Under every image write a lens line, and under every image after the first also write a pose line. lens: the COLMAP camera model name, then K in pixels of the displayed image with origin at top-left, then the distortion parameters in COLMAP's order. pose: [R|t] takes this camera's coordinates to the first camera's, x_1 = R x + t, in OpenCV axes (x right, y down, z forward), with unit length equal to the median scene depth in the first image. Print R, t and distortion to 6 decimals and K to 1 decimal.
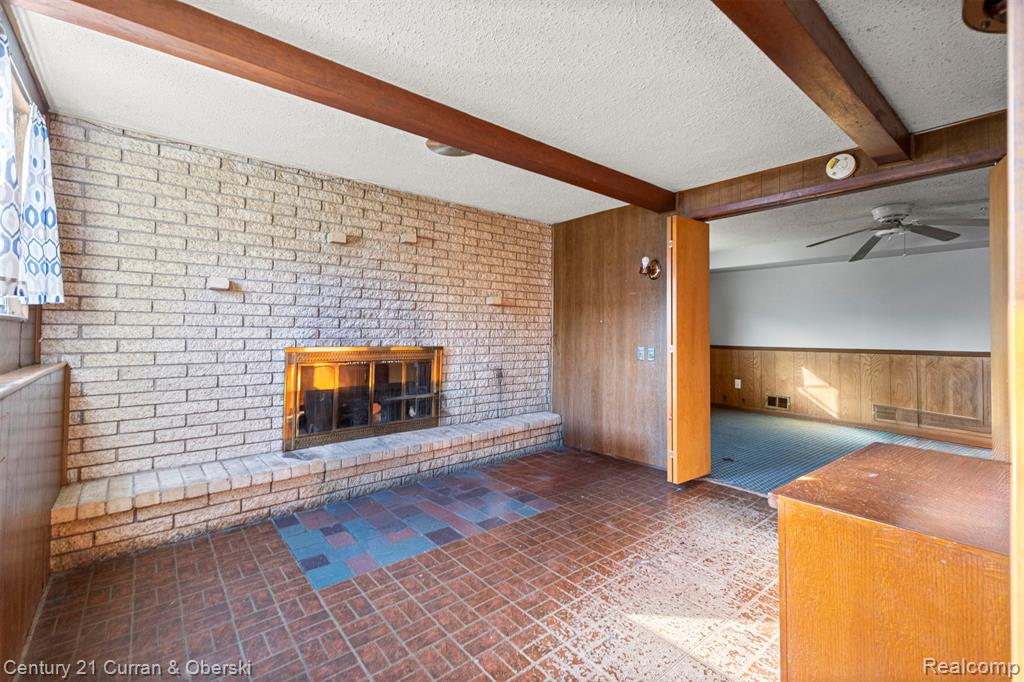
lens RADIAL K [[443.7, 0, 501.8], [0, 443.7, 327.5], [0, 0, 1]] dist [0.006859, -0.000295]
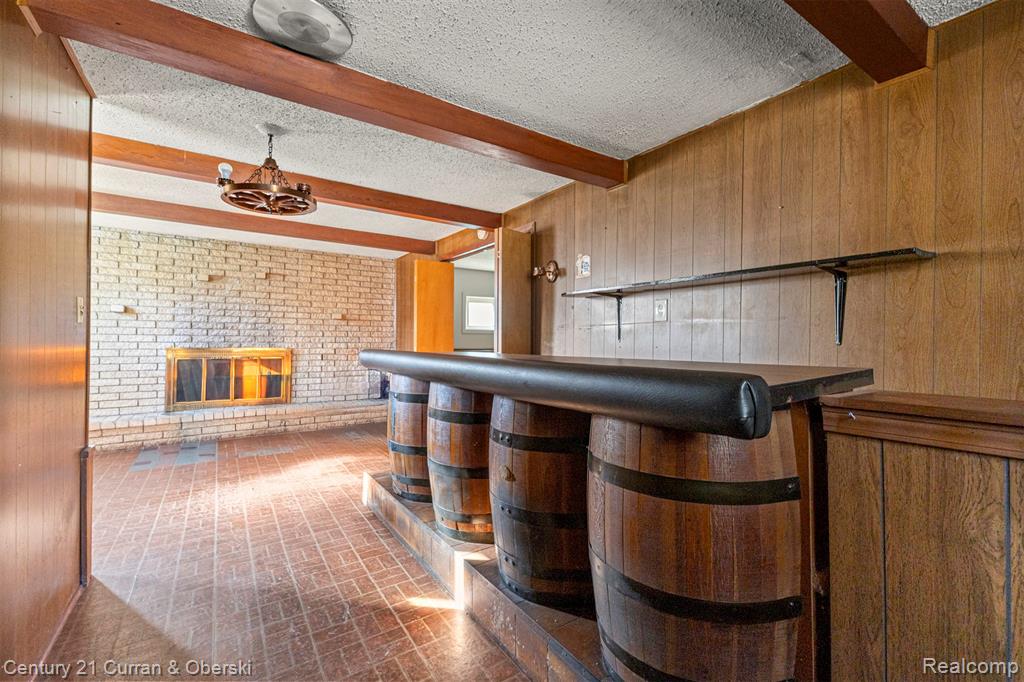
lens RADIAL K [[443.7, 0, 513.0], [0, 443.7, 342.5], [0, 0, 1]] dist [0.006859, -0.000295]
pose [[0.995816, 0.000425, -0.091384, 0.860106], [0.000764, 0.999916, 0.012974, 0.006177], [0.091382, -0.012989, 0.995731, -0.461417]]
